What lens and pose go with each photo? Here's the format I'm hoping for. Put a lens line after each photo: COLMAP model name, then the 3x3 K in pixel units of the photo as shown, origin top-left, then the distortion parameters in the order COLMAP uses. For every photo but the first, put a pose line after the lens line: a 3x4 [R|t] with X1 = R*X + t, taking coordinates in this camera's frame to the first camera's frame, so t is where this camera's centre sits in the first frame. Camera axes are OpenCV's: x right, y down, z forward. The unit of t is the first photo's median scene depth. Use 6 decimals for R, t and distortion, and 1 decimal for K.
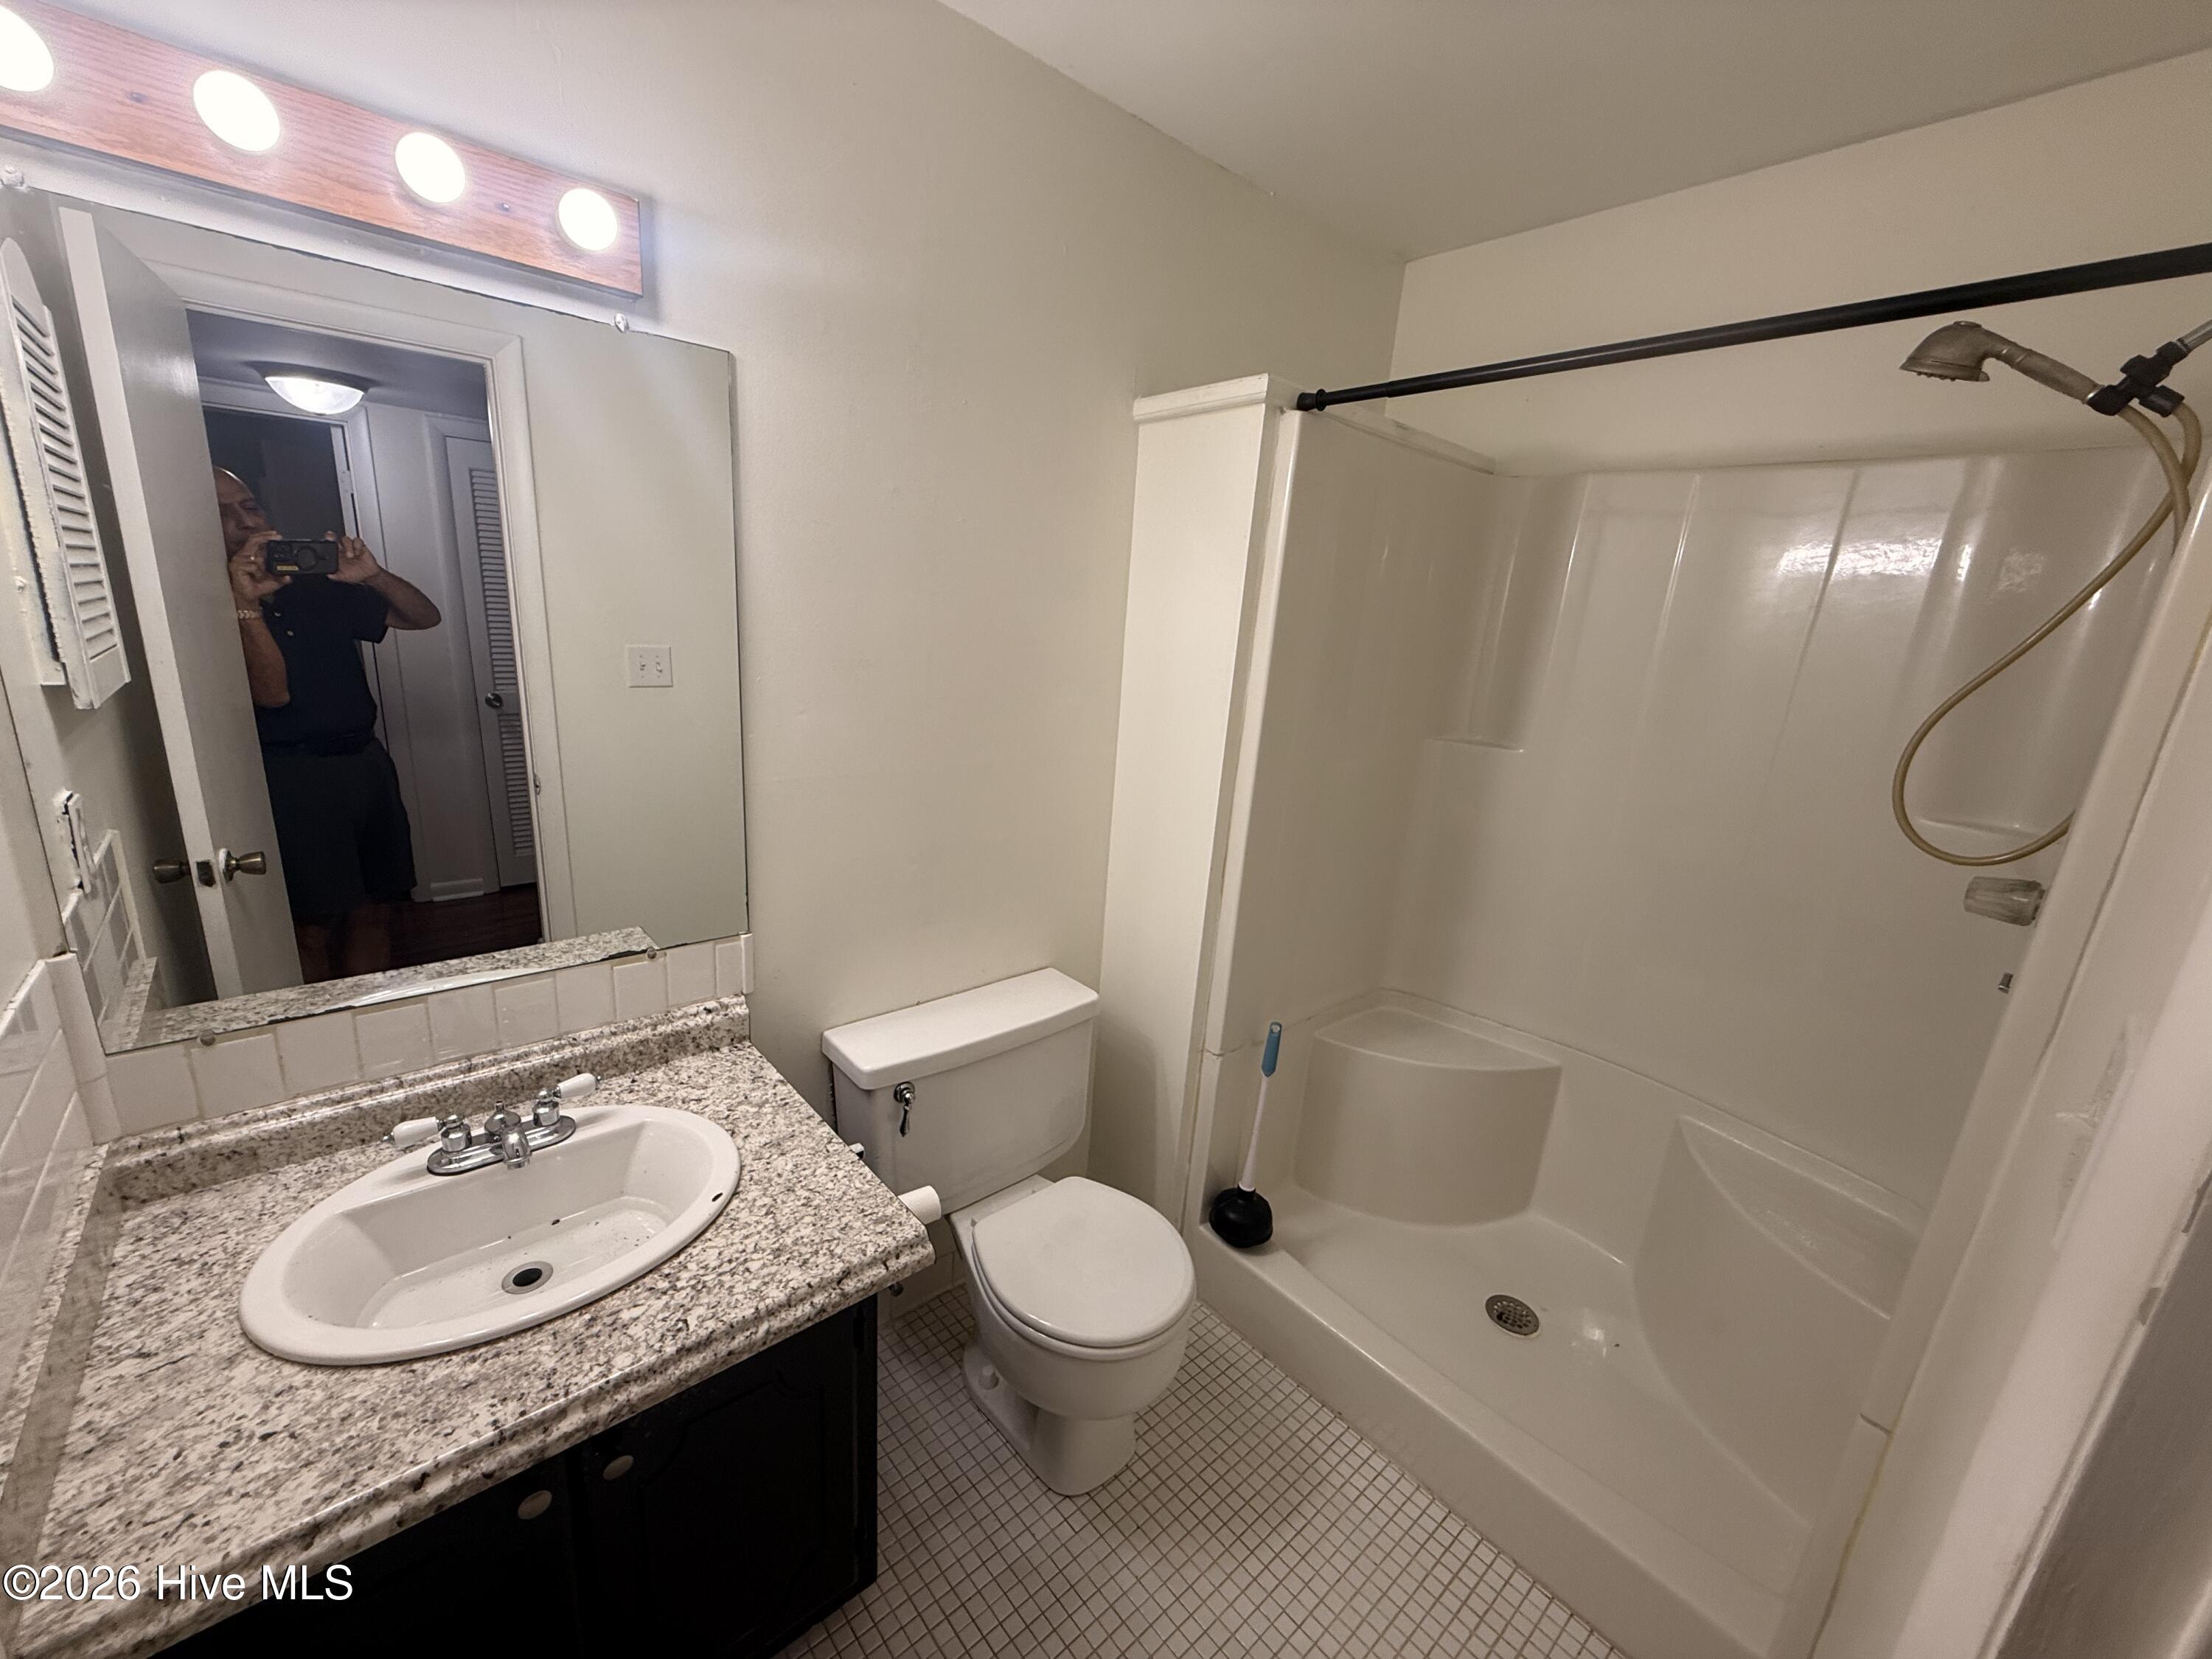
lens RADIAL K [[877.5, 0, 1107.7], [0, 877.5, 835.3], [0, 0, 1]] dist [-0.003892, 0.000108]
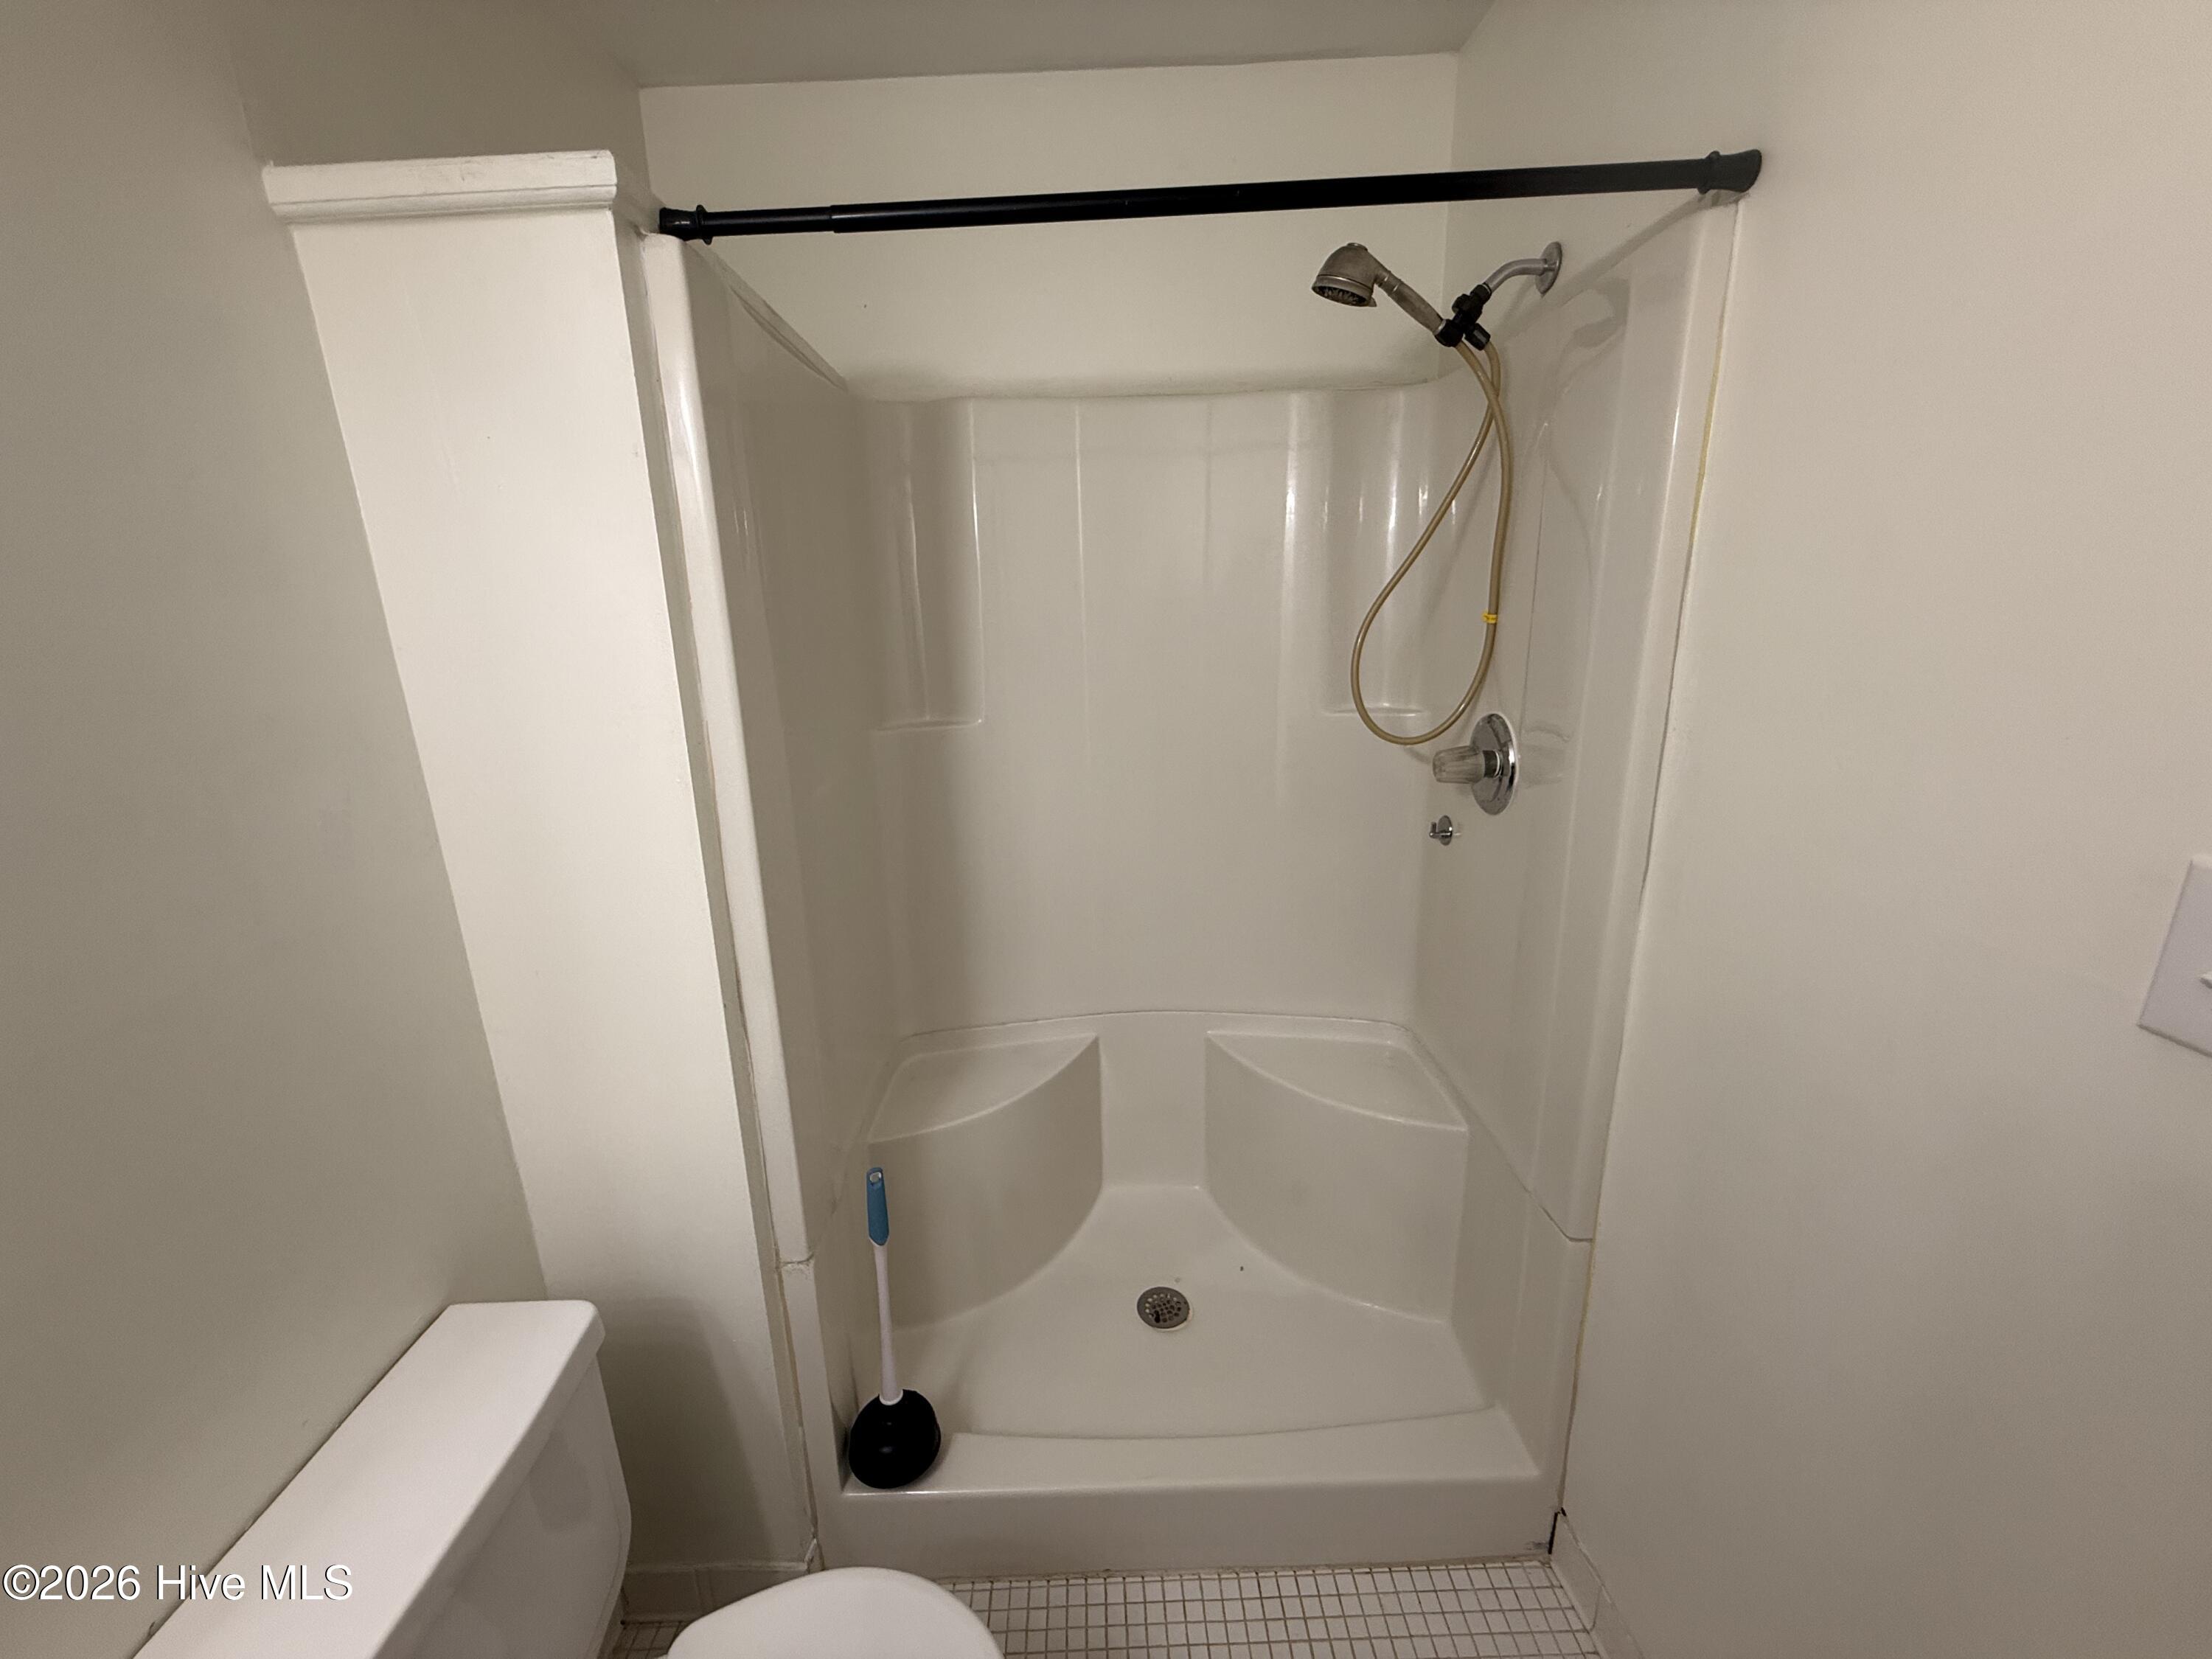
lens RADIAL K [[877.5, 0, 1107.7], [0, 877.5, 835.3], [0, 0, 1]] dist [-0.003892, 0.000108]
pose [[0.649425, -0.282380, 0.706052, -0.109994], [0.264888, 0.954347, 0.138042, -0.092300], [-0.712799, 0.097377, 0.694576, 0.378239]]
